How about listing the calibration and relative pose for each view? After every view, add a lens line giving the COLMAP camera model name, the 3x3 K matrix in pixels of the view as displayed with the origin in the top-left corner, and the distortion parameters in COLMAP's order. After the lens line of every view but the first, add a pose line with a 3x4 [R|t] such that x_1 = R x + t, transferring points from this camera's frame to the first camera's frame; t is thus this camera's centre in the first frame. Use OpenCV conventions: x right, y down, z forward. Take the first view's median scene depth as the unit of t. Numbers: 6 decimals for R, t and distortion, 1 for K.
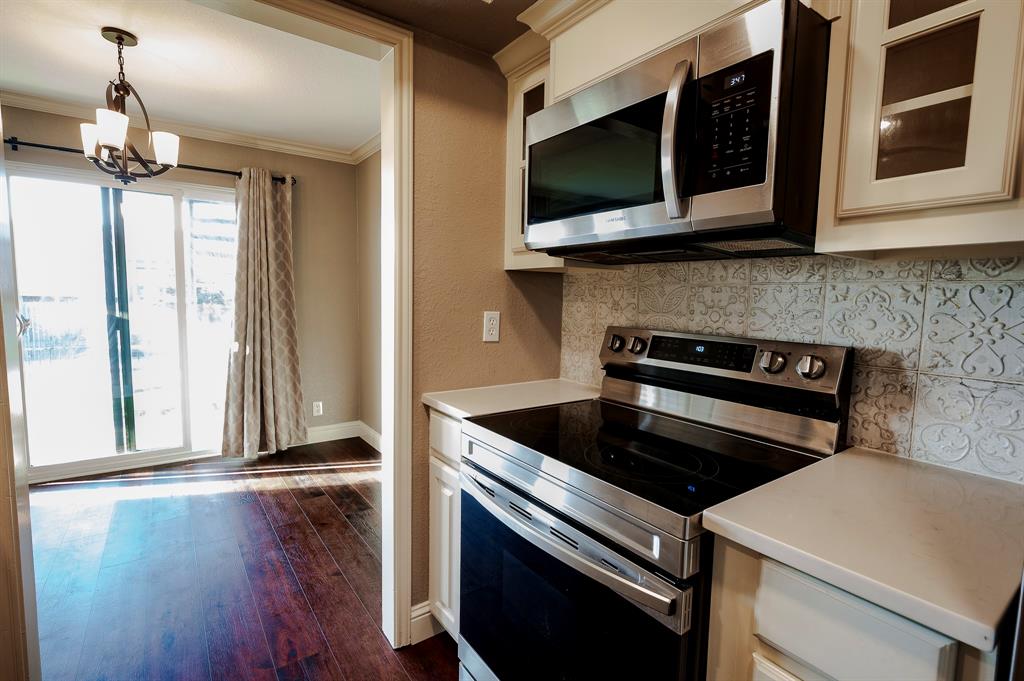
lens RADIAL K [[472.8, 0, 512.0], [0, 472.8, 340.5], [0, 0, 1]] dist [-0.000828, -0.000033]
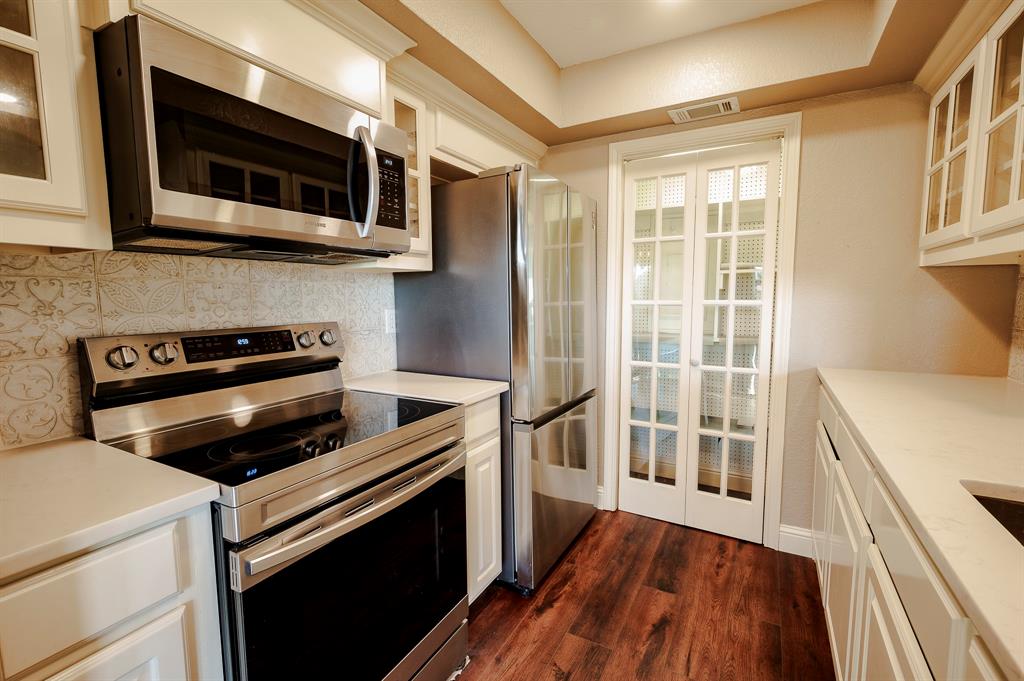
lens RADIAL K [[472.8, 0, 512.0], [0, 472.8, 340.5], [0, 0, 1]] dist [-0.000828, -0.000033]
pose [[-0.422889, -0.106279, 0.899927, -0.825936], [0.083084, 0.984368, 0.155294, -0.100826], [-0.902364, 0.140441, -0.407449, 0.891304]]
